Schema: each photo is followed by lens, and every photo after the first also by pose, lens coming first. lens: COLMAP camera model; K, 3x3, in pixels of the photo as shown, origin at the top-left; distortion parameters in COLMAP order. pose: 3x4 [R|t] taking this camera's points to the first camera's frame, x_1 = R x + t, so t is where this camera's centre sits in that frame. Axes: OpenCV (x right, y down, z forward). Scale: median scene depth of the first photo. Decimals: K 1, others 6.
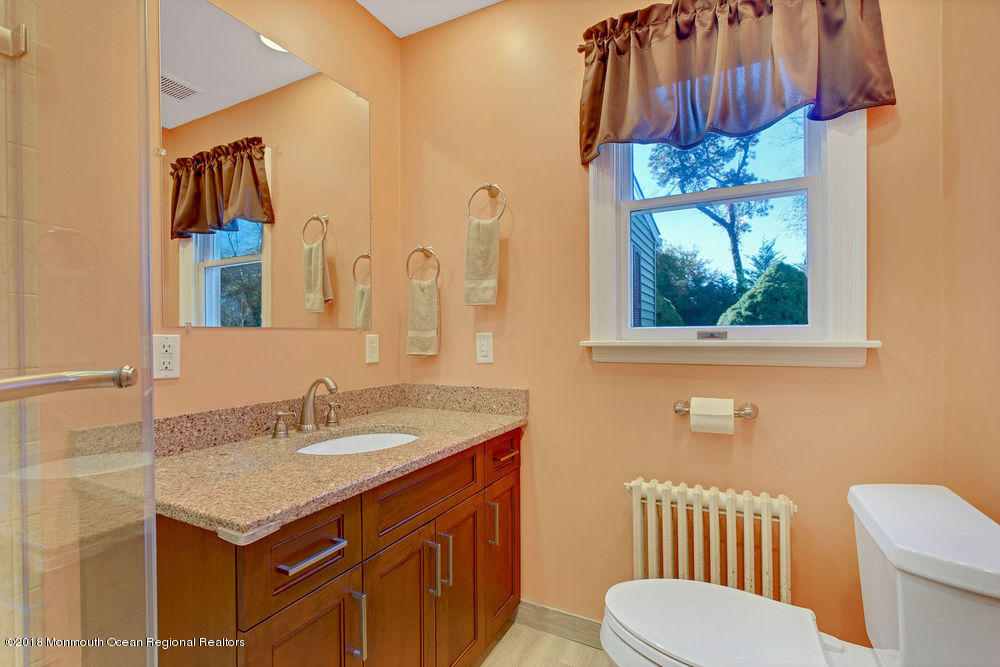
lens RADIAL K [[460.1, 0, 500.0], [0, 460.1, 333.5], [0, 0, 1]] dist [-0.000735, 0.000313]
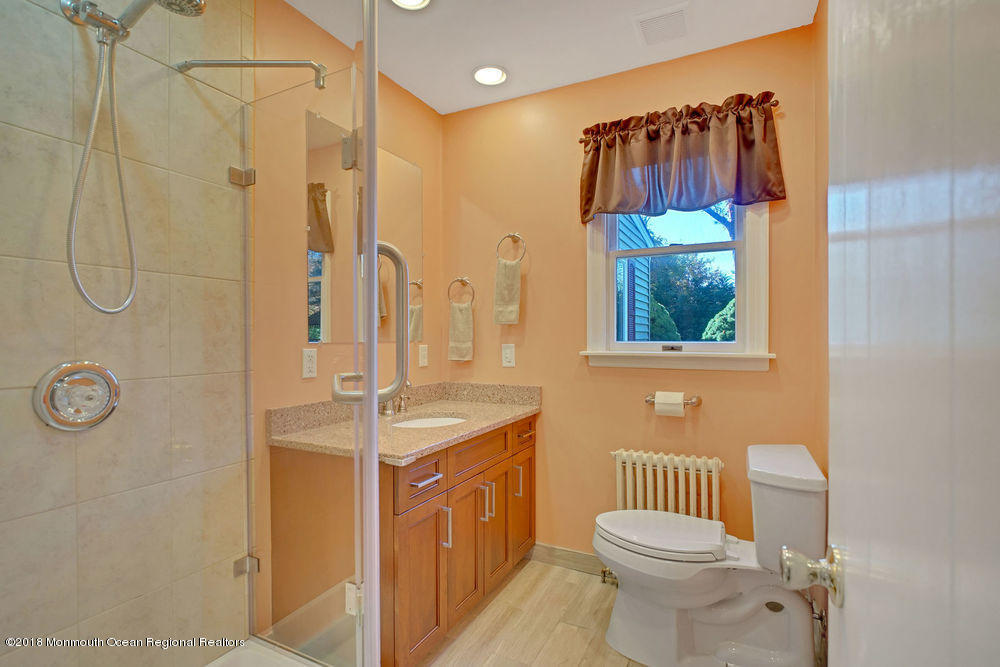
lens RADIAL K [[465.8, 0, 512.1], [0, 465.8, 329.6], [0, 0, 1]] dist [-0.002759, -0.000323]
pose [[0.999585, 0.004418, 0.028466, -0.073551], [-0.004169, 0.999953, -0.008791, -0.037821], [-0.028504, 0.008668, 0.999556, -0.414445]]
